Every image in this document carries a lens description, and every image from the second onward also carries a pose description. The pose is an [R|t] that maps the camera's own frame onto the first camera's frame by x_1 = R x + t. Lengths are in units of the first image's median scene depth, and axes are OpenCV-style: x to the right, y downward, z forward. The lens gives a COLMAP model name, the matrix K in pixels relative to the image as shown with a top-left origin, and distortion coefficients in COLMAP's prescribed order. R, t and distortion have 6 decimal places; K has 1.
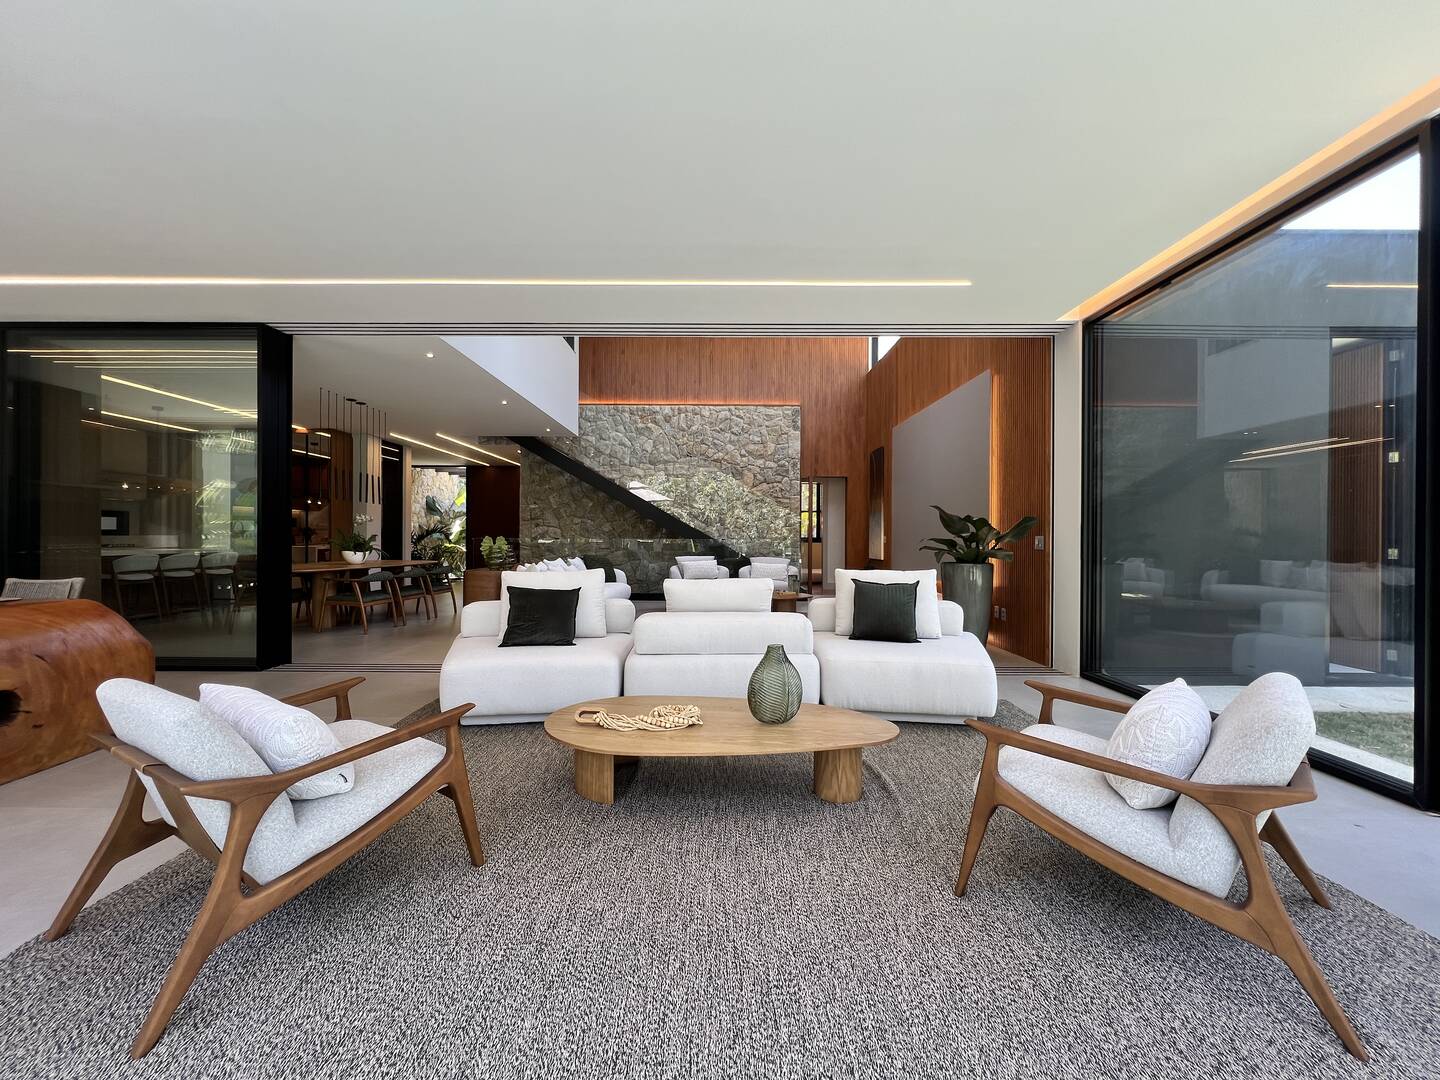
lens RADIAL K [[578.9, 0, 713.8], [0, 578.9, 537.1], [0, 0, 1]] dist [-0.001155, 0.000369]
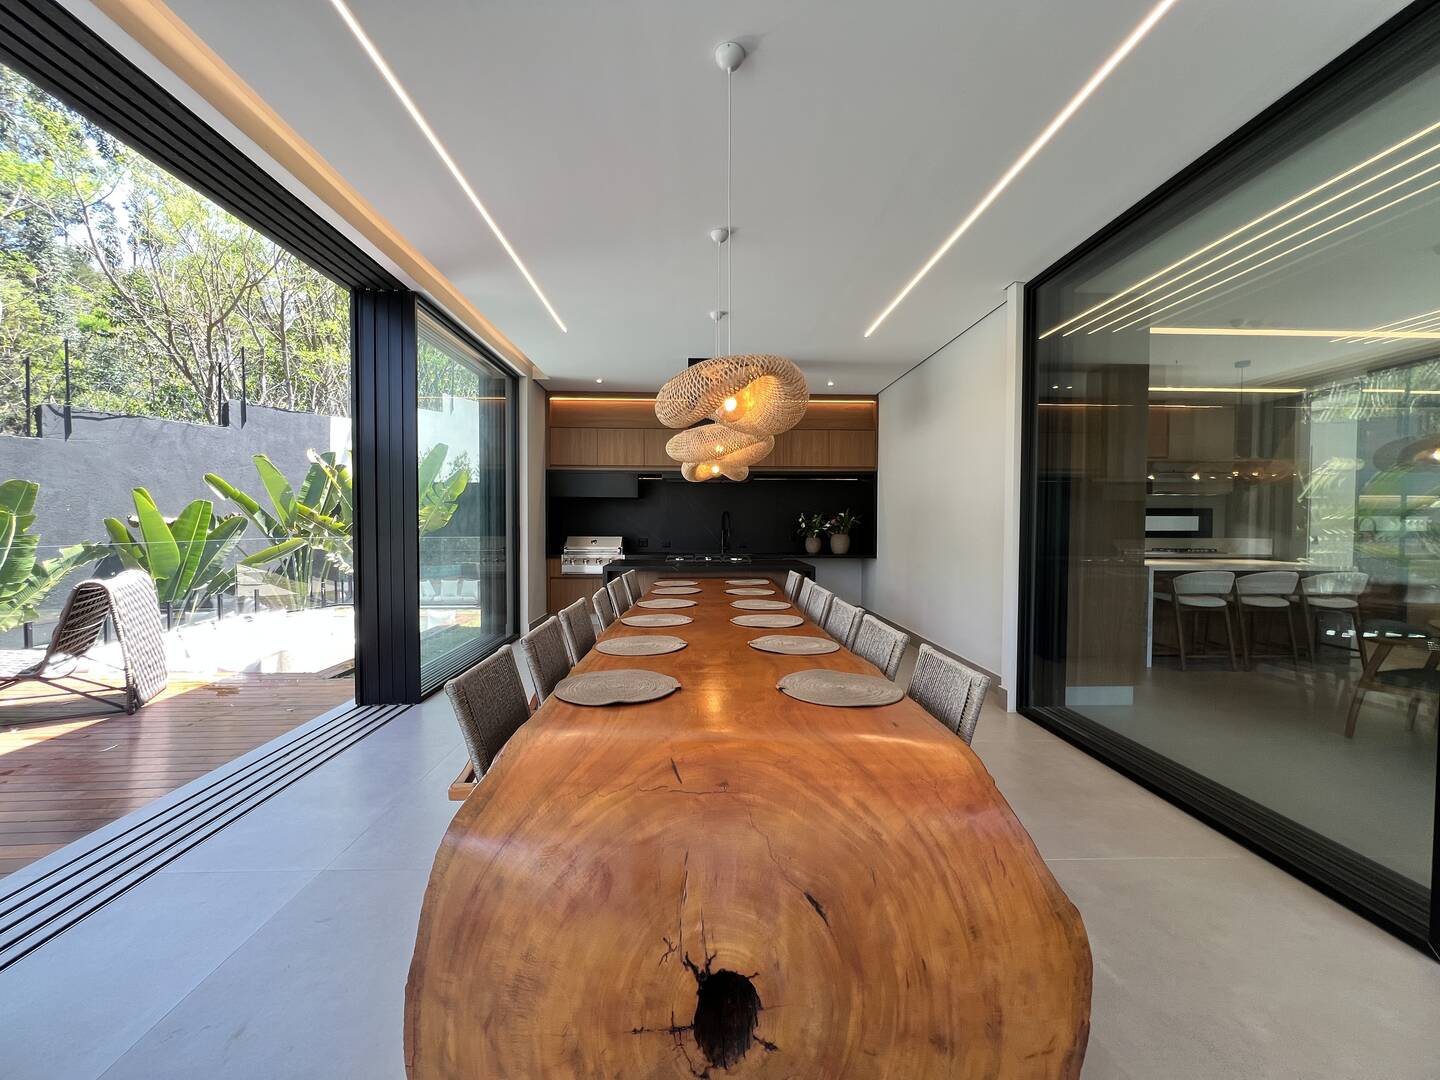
lens RADIAL K [[572.6, 0, 720.3], [0, 572.6, 535.6], [0, 0, 1]] dist [0.007724, 0.000314]
pose [[0.044750, 0.019066, -0.998816, -0.238452], [-0.006665, 0.999801, 0.018786, -0.017462], [0.998976, 0.005817, 0.044868, 0.283333]]
